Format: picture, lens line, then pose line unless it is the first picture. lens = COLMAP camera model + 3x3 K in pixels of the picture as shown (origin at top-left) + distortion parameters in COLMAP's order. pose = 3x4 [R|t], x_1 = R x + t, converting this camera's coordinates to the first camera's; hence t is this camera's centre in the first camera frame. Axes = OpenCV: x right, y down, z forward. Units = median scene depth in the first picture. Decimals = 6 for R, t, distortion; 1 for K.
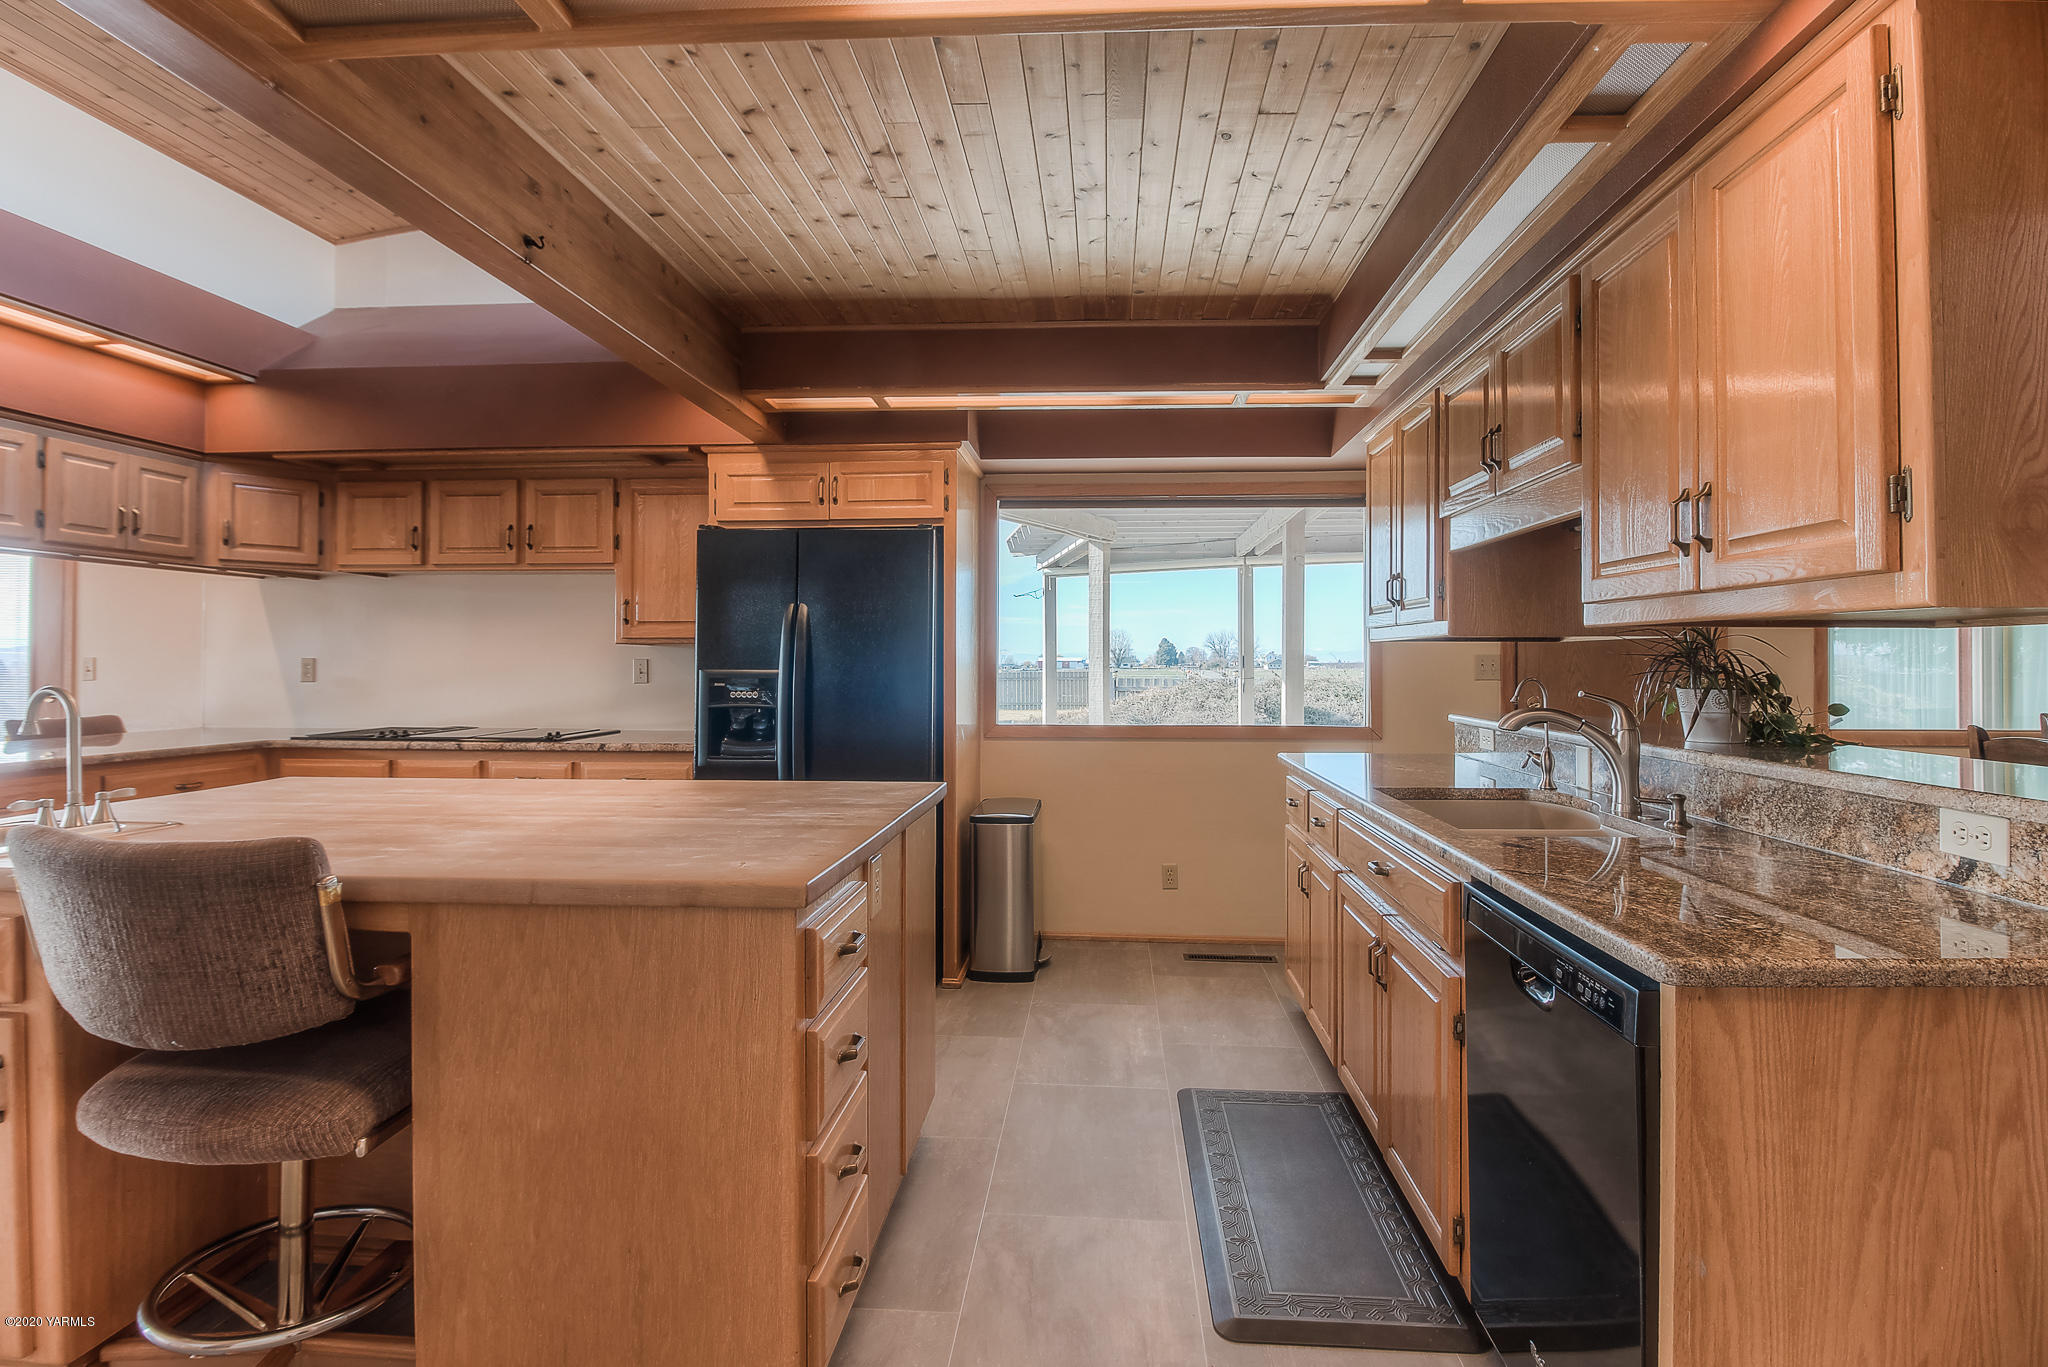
lens RADIAL K [[967.6, 0, 1019.6], [0, 967.6, 668.4], [0, 0, 1]] dist [-0.002695, -0.008664]
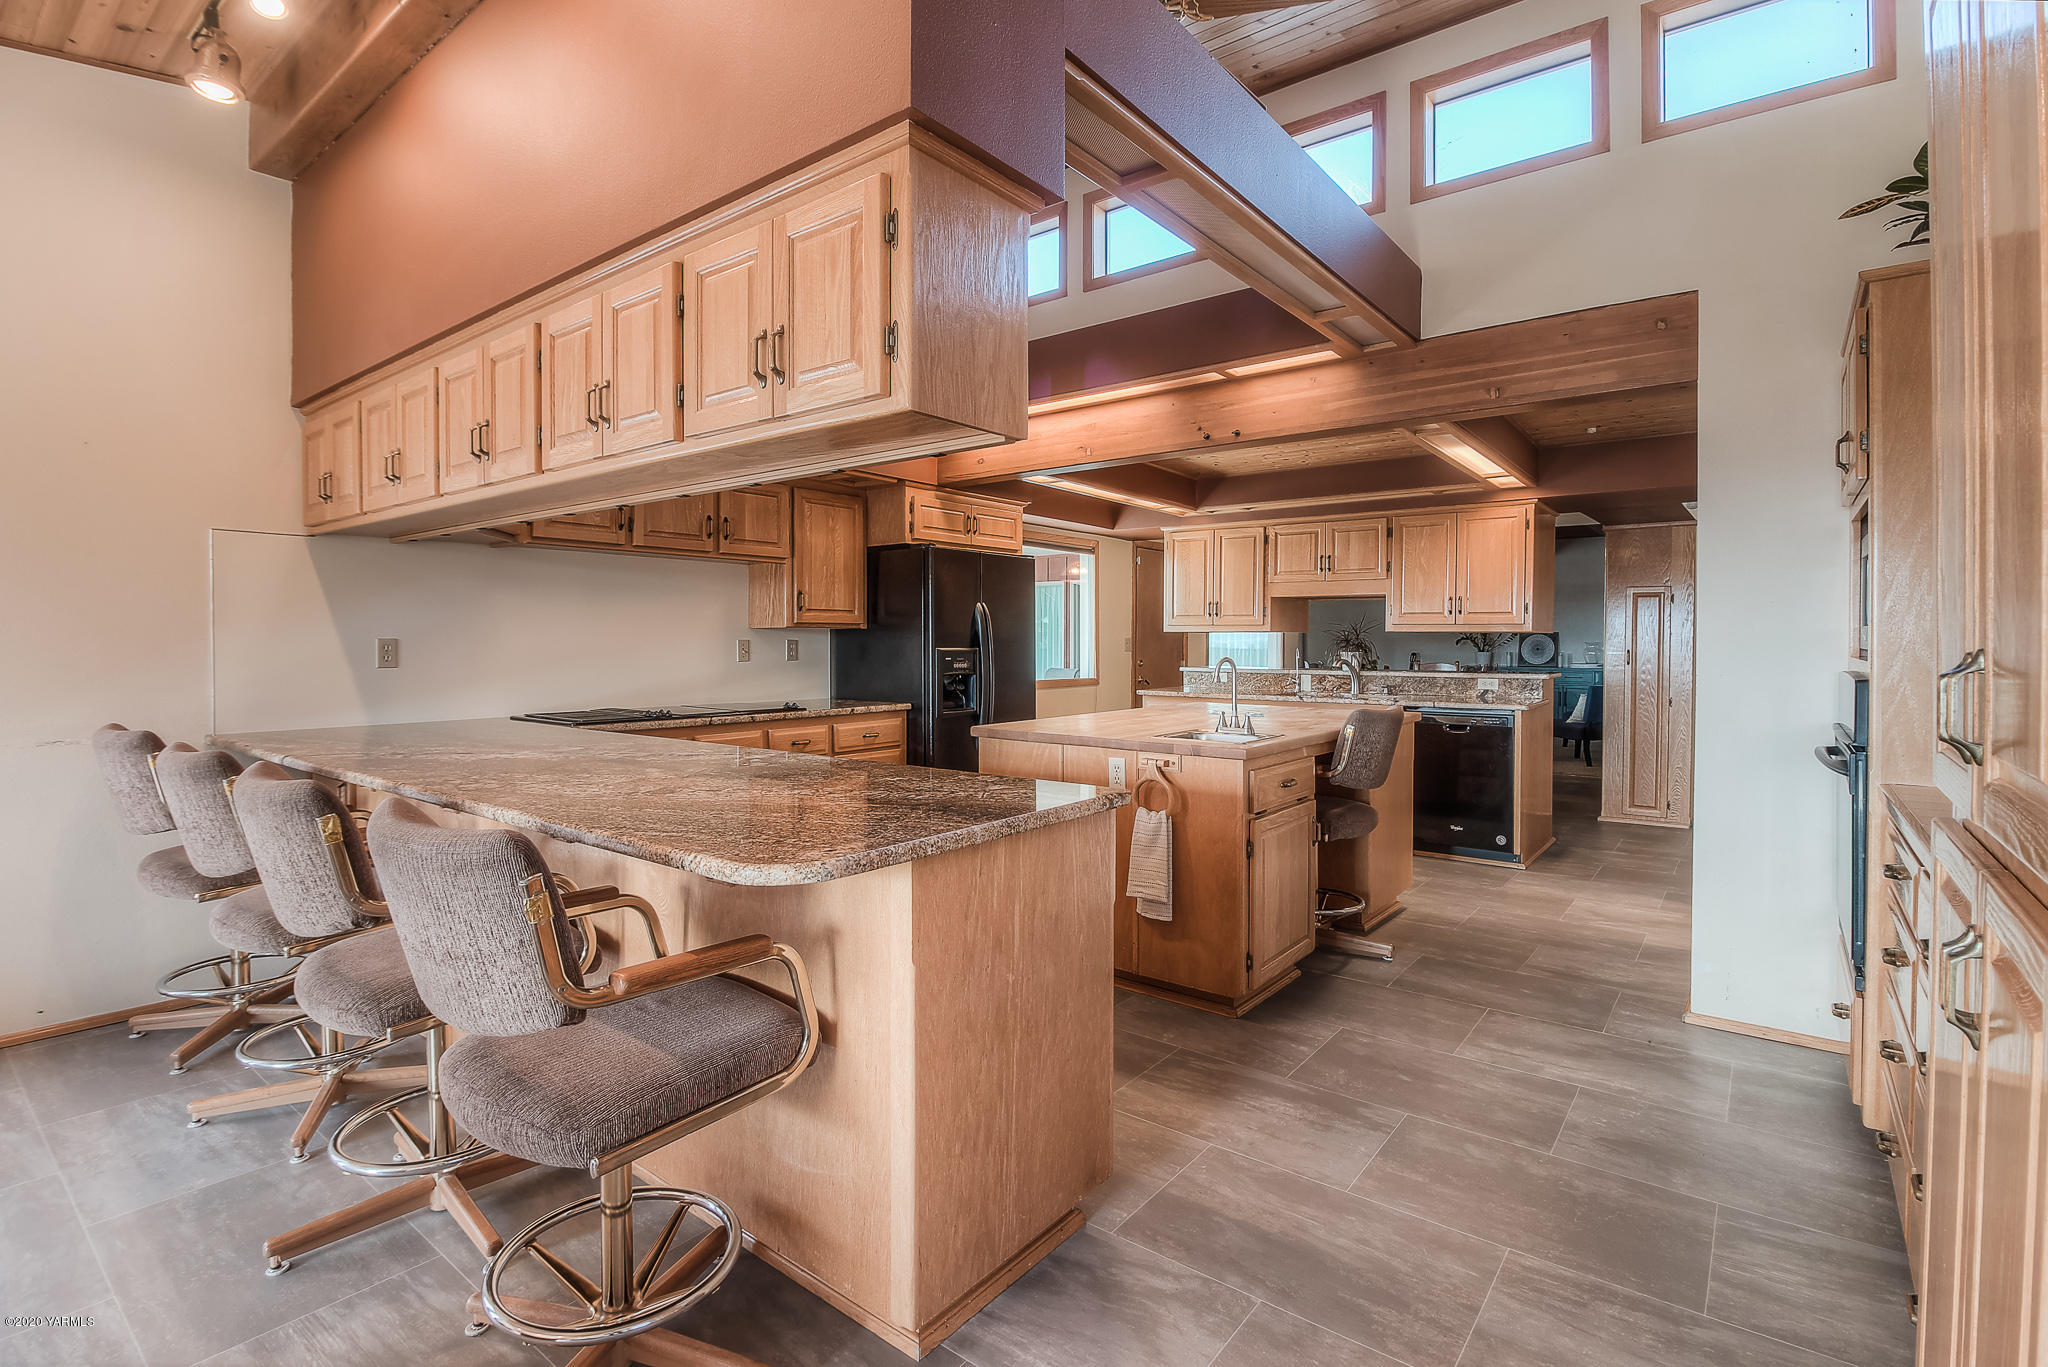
lens RADIAL K [[967.6, 0, 1020.8], [0, 967.6, 663.1], [0, 0, 1]] dist [-0.002695, -0.008664]
pose [[0.553530, -0.022190, 0.832533, -1.438783], [0.002643, 0.999687, 0.024888, -0.011491], [-0.832825, -0.011576, 0.553416, 0.133382]]
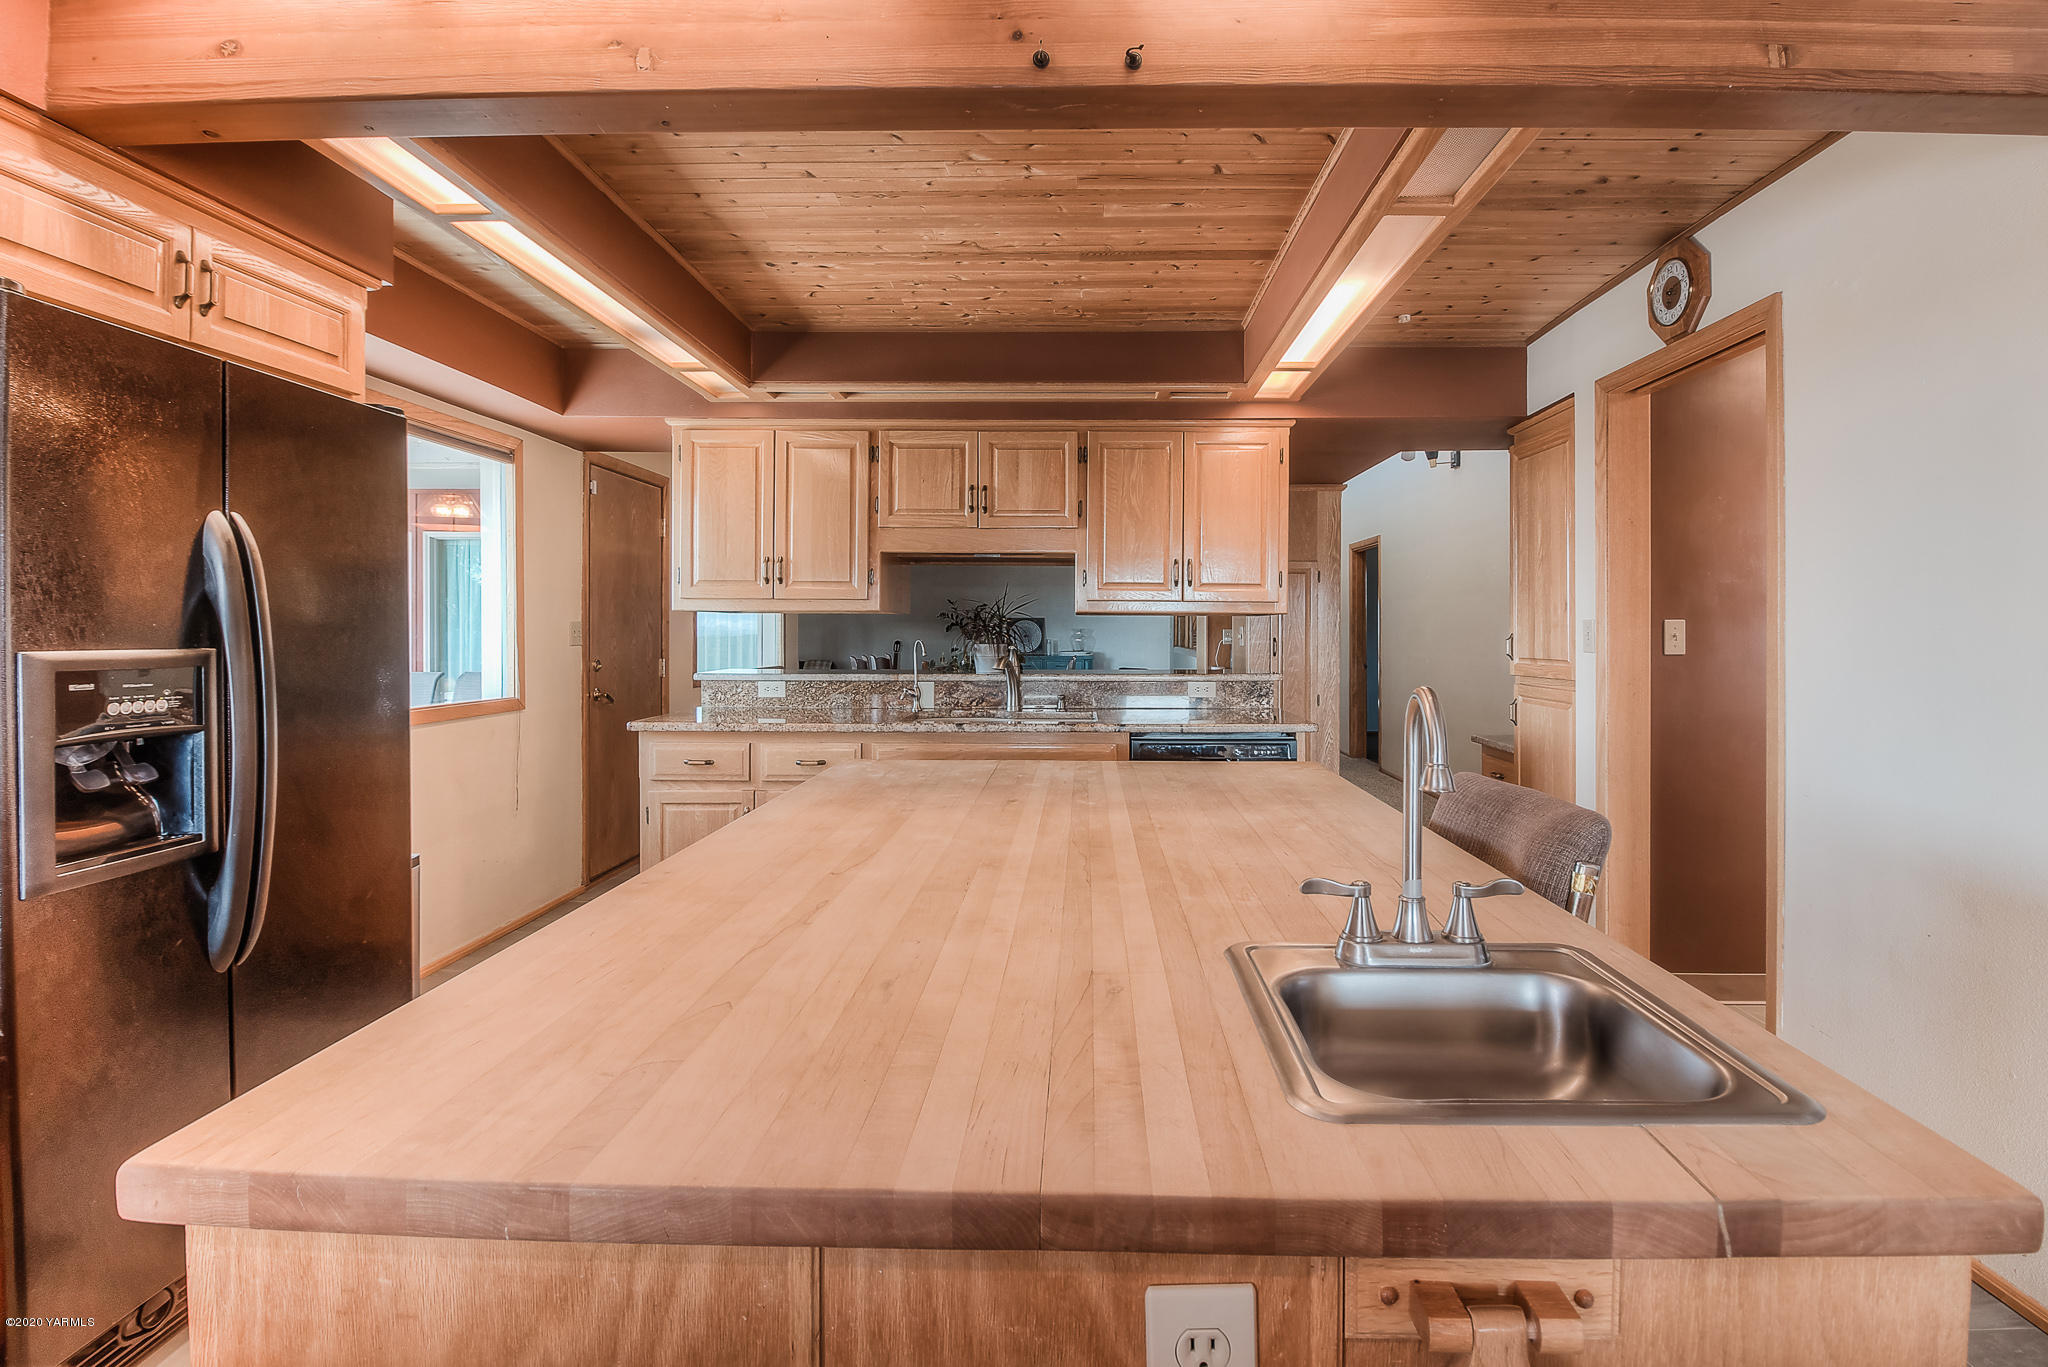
lens RADIAL K [[967.6, 0, 1068.6], [0, 967.6, 631.2], [0, 0, 1]] dist [-0.002695, -0.008664]
pose [[-0.078788, -0.007677, 0.996862, -0.724819], [-0.000162, 0.999970, 0.007688, -0.010241], [-0.996891, 0.000444, -0.078787, 0.639069]]
